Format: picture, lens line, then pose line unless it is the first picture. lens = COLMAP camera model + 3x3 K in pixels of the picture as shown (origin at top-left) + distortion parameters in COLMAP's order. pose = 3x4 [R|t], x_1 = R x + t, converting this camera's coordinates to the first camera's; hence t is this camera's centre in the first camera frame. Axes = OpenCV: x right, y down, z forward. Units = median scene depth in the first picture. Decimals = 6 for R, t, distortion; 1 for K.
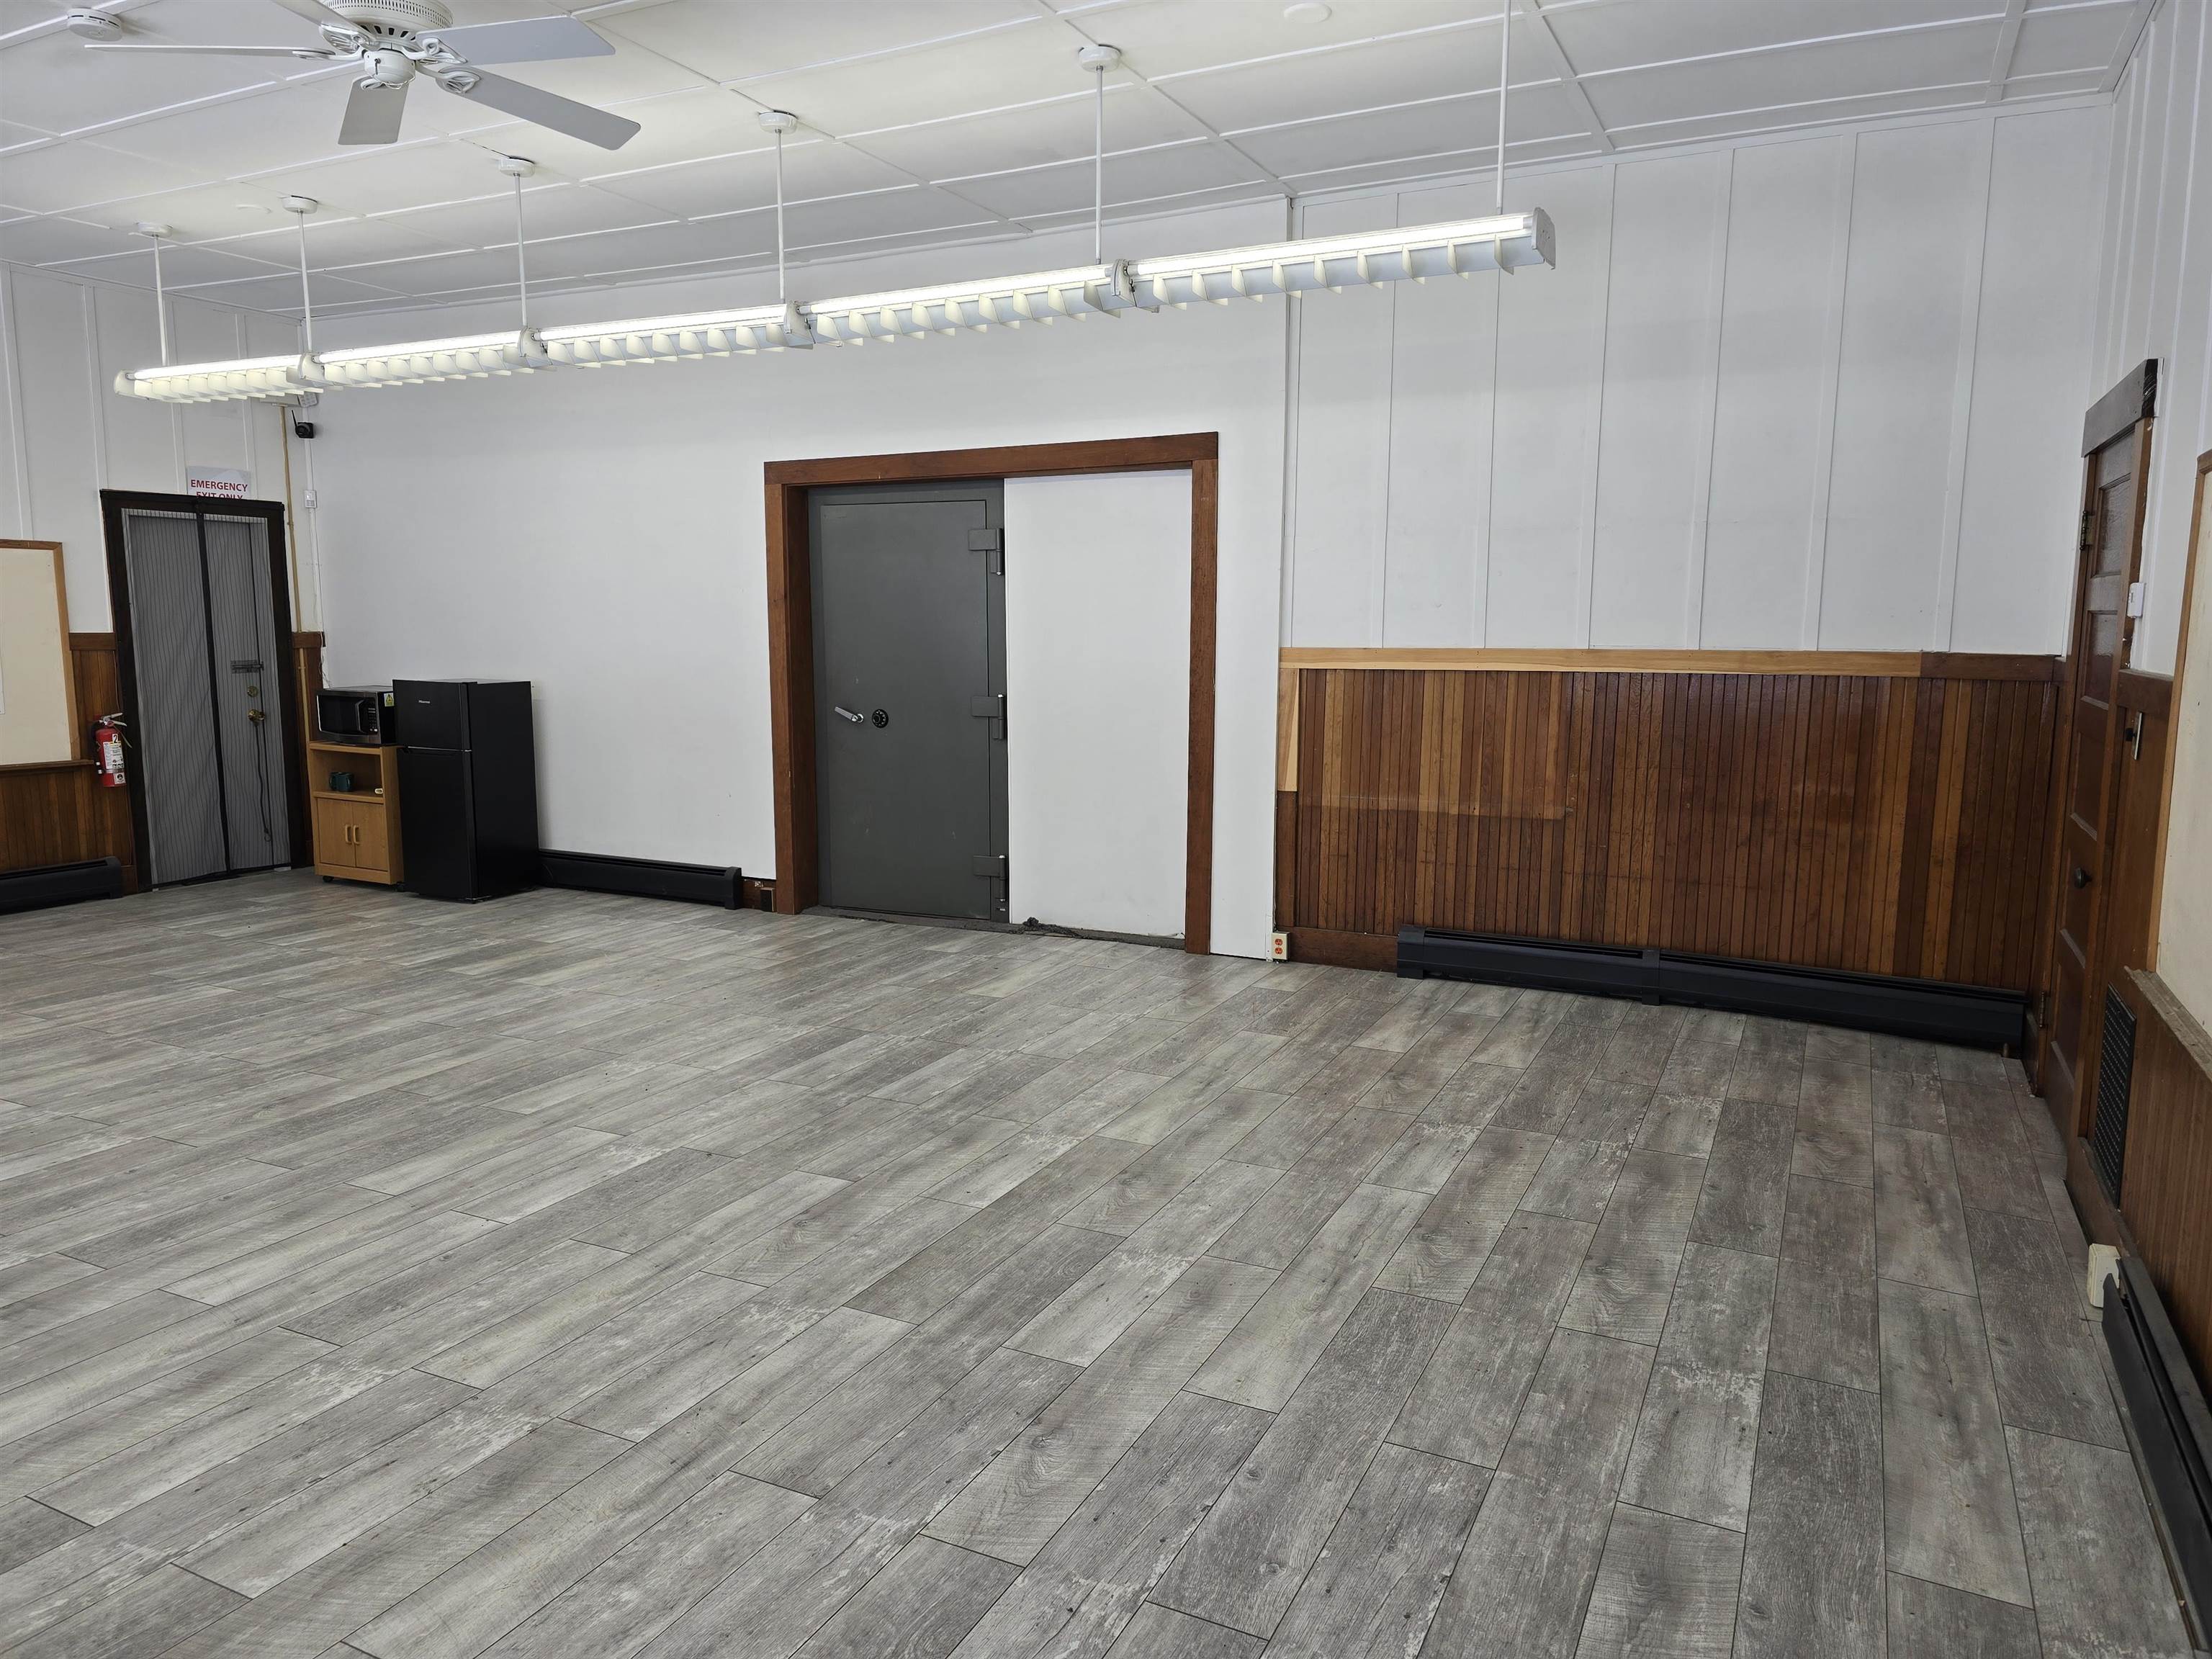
lens RADIAL K [[1478.4, 0, 1109.4], [0, 1478.4, 818.4], [0, 0, 1]] dist [0.066234, -0.057453]
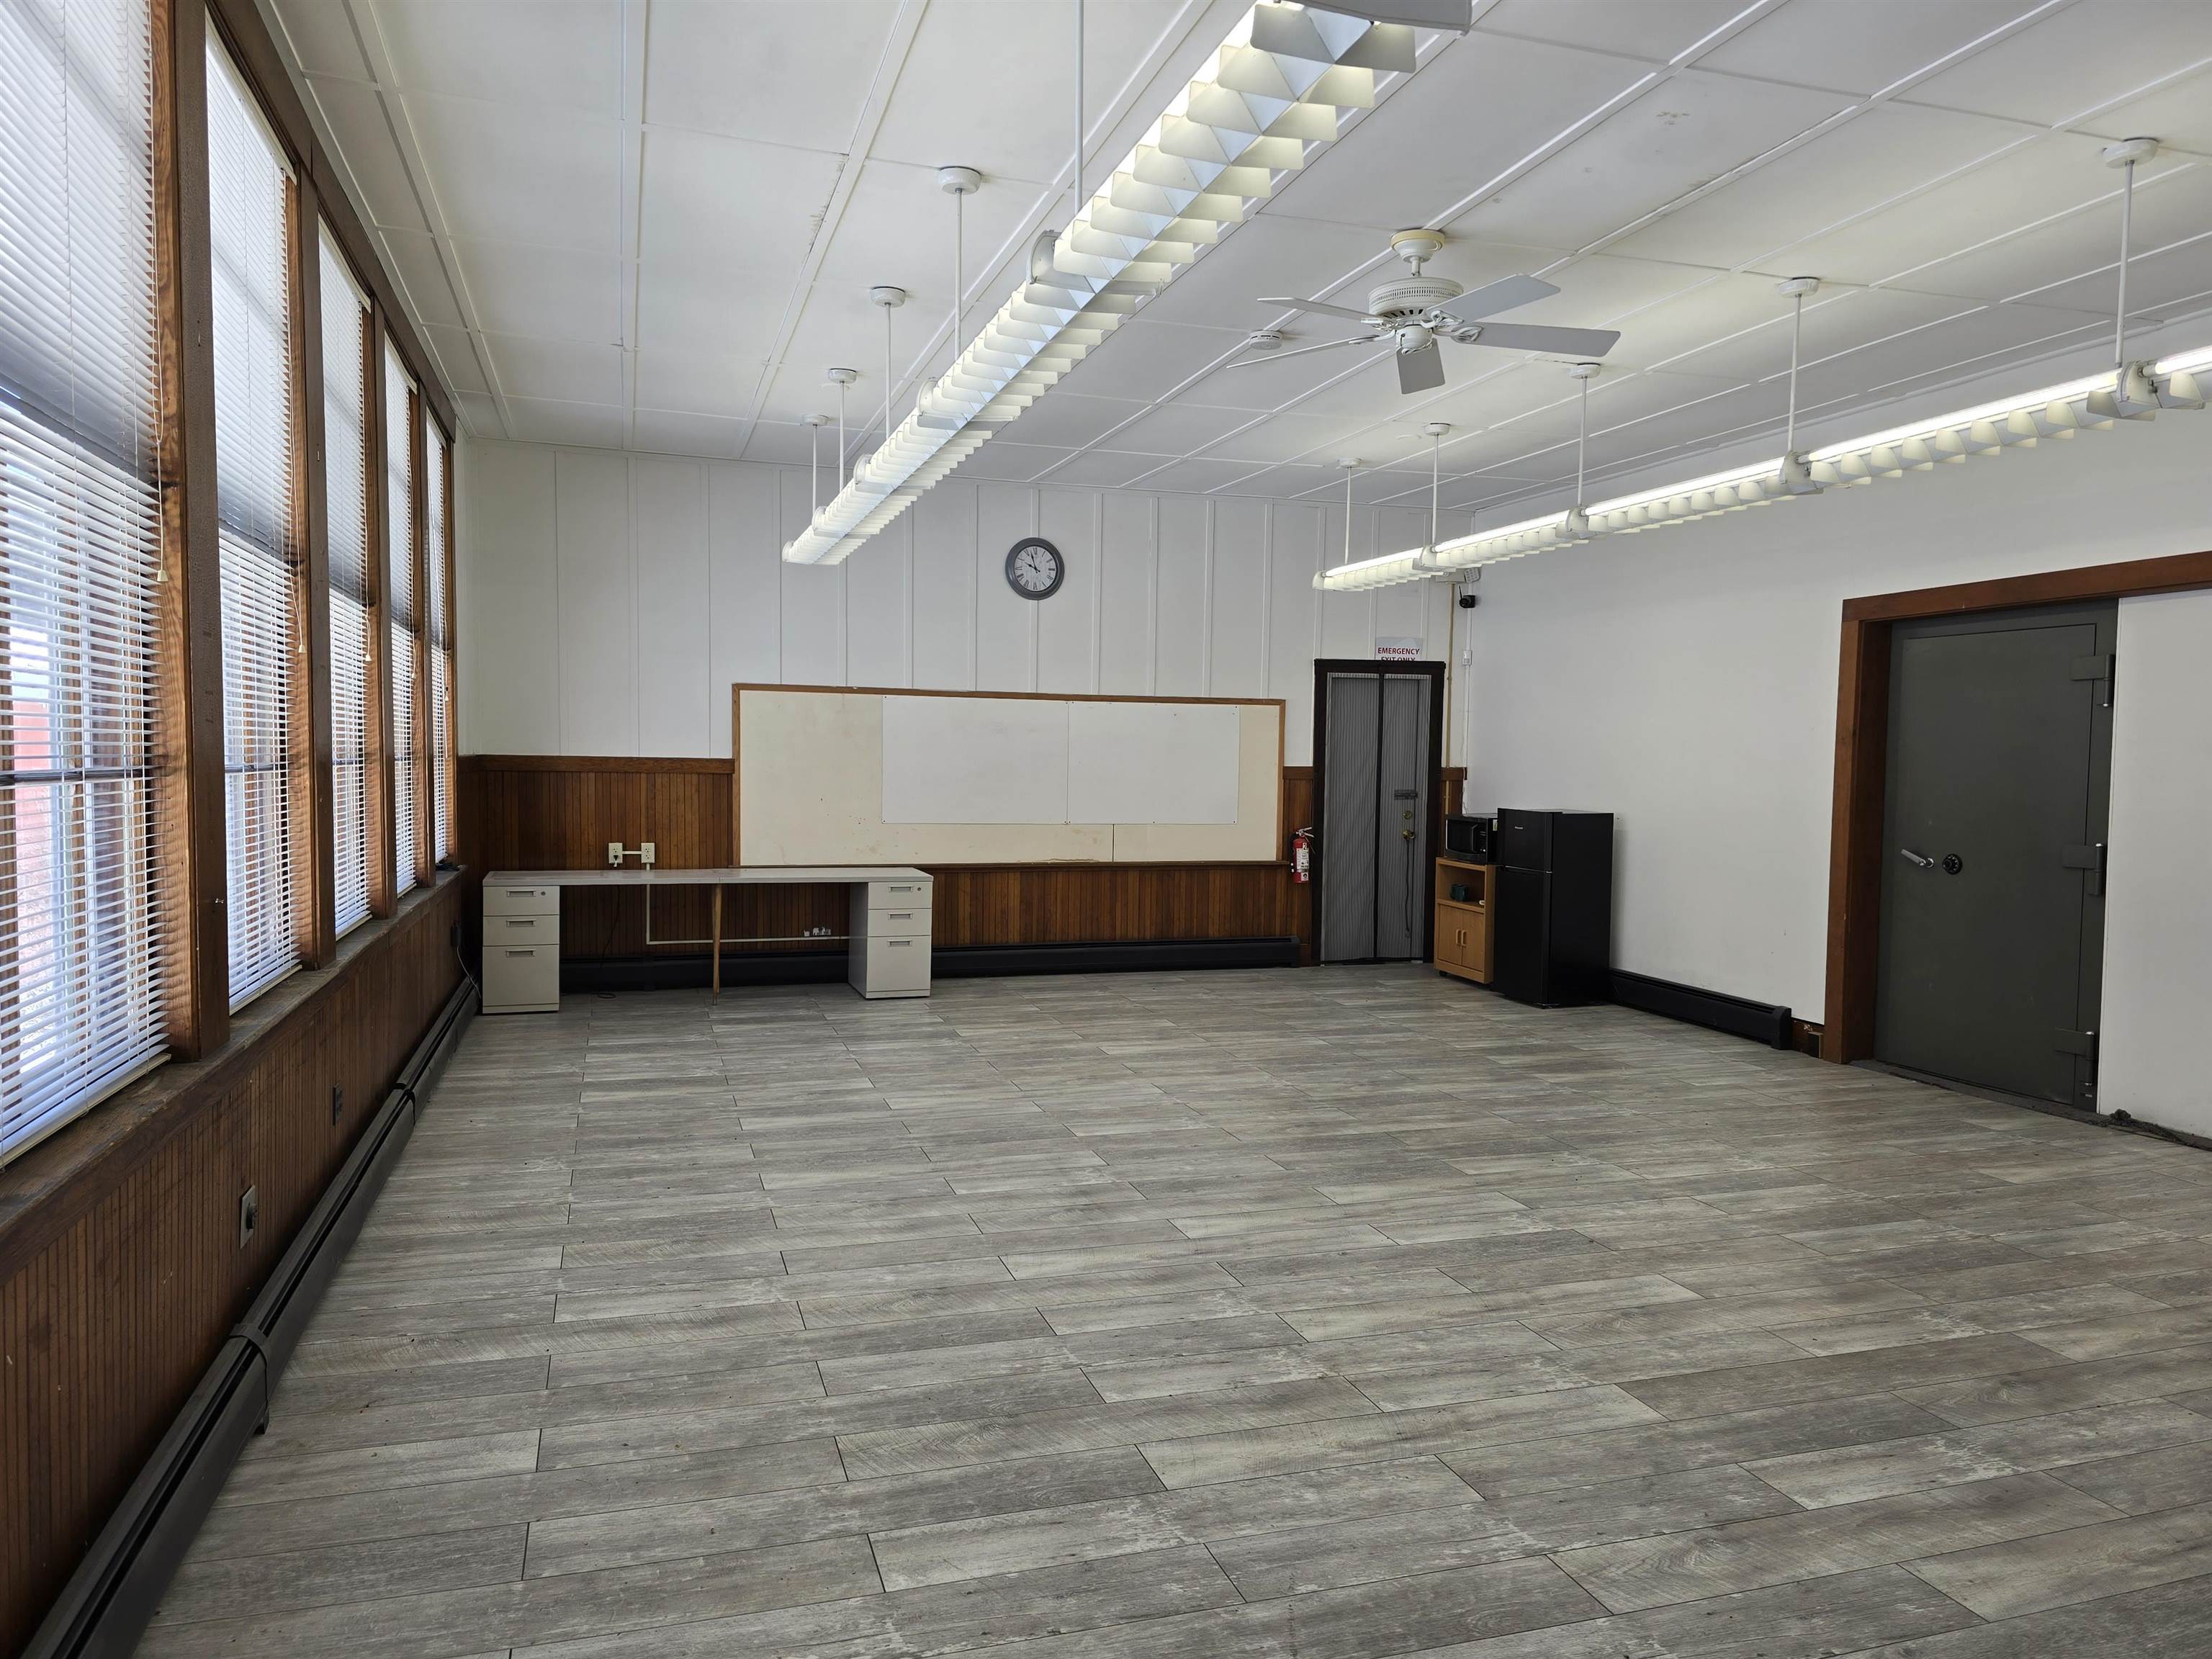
lens RADIAL K [[1478.4, 0, 1093.3], [0, 1478.4, 823.0], [0, 0, 1]] dist [0.066234, -0.057453]
pose [[0.695315, 0.040543, -0.717560, 0.234003], [-0.105385, 0.993367, -0.045991, 0.009717], [0.710936, 0.107599, 0.694976, -0.048268]]
